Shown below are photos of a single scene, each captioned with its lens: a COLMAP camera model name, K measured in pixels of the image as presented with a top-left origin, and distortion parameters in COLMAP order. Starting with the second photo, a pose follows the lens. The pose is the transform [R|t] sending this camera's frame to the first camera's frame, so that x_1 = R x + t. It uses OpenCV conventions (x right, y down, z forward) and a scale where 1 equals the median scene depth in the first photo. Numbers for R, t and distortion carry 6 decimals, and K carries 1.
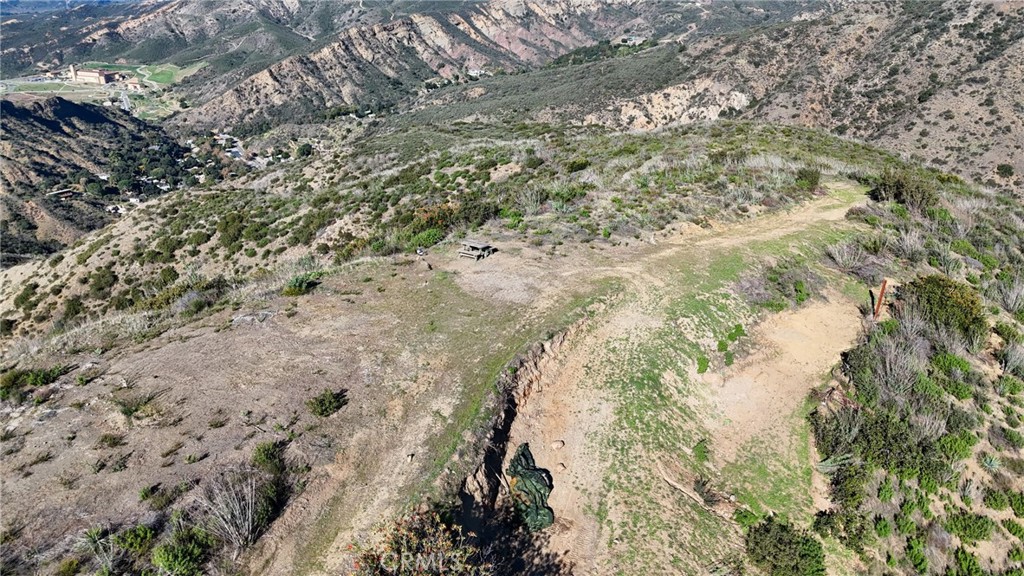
lens RADIAL K [[755.4, 0, 514.0], [0, 755.4, 289.1], [0, 0, 1]] dist [0.052546, -0.033070]
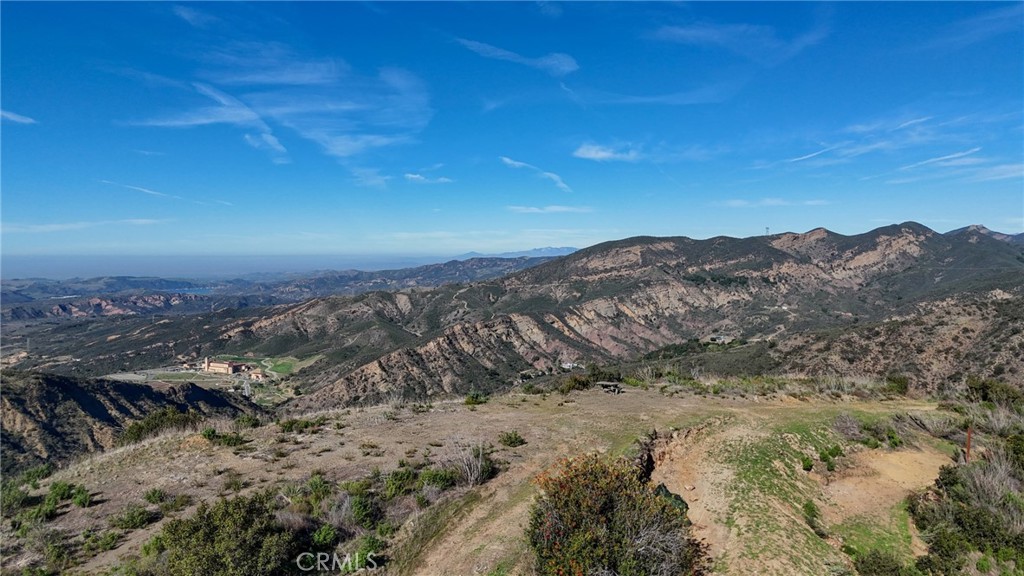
lens RADIAL K [[751.1, 0, 512.9], [0, 751.1, 283.6], [0, 0, 1]] dist [0.094232, -0.109009]
pose [[0.992660, 0.001211, -0.120933, -0.001675], [-0.047249, 0.924364, -0.378575, 0.008186], [0.111328, 0.381510, 0.917636, -0.006959]]
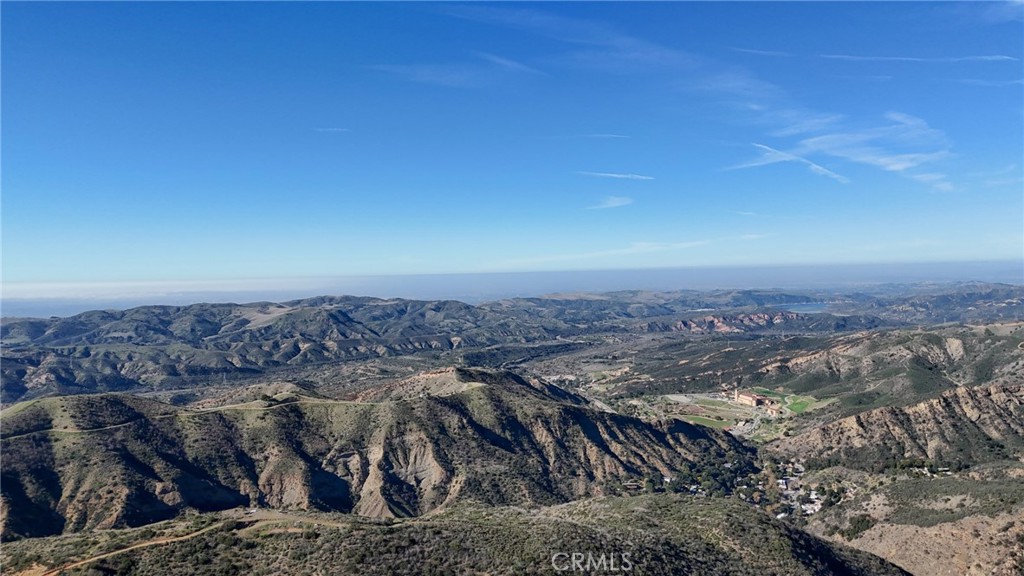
lens RADIAL K [[751.9, 0, 512.1], [0, 751.9, 285.4], [0, 0, 1]] dist [0.083861, -0.080132]
pose [[0.606049, 0.003129, -0.795421, 0.274548], [-0.311015, 0.921315, -0.233344, -0.039567], [0.732103, 0.388806, 0.559335, -0.098150]]
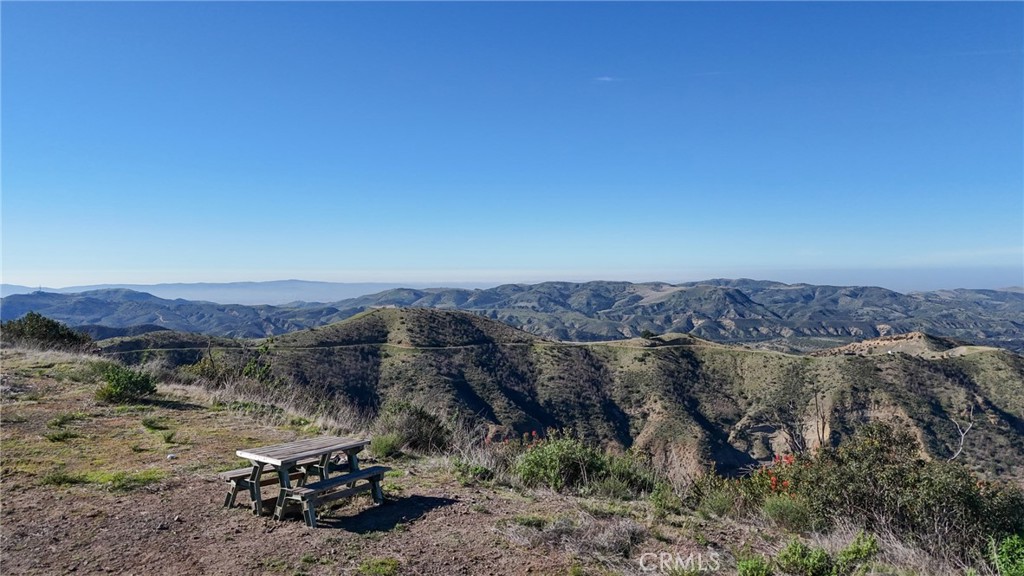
lens RADIAL K [[751.9, 0, 512.1], [0, 751.9, 285.4], [0, 0, 1]] dist [0.083861, -0.080132]
pose [[0.141148, 0.019239, -0.989802, 0.005894], [-0.406659, 0.912693, -0.040250, -0.003800], [0.902611, 0.408193, 0.136649, 0.030630]]
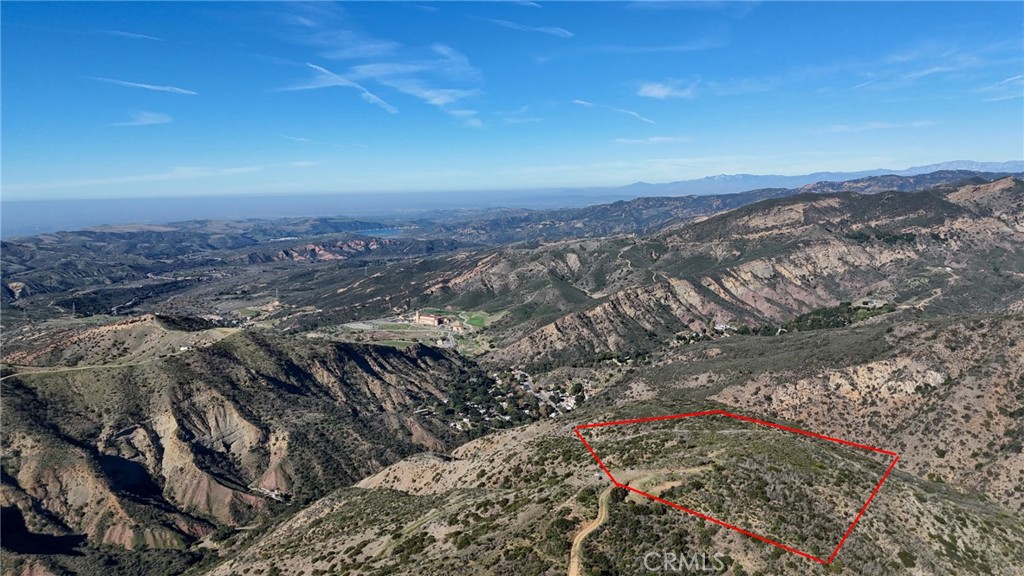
lens RADIAL K [[751.9, 0, 512.1], [0, 751.9, 285.4], [0, 0, 1]] dist [0.083861, -0.080132]
pose [[0.941902, 0.020563, -0.335258, 0.042935], [-0.117645, 0.955096, -0.271940, 0.012621], [0.314612, 0.295582, 0.902026, -0.216726]]
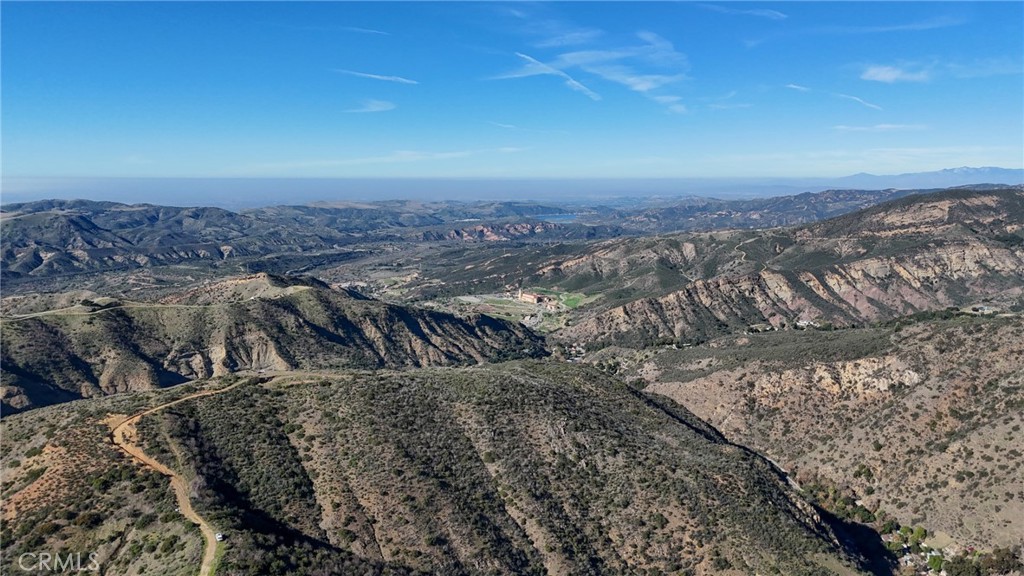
lens RADIAL K [[751.9, 0, 512.1], [0, 751.9, 285.4], [0, 0, 1]] dist [0.083861, -0.080132]
pose [[0.822176, 0.082441, -0.563232, 0.276356], [-0.238455, 0.948337, -0.209274, 0.010217], [0.516881, 0.306365, 0.799358, -0.208065]]
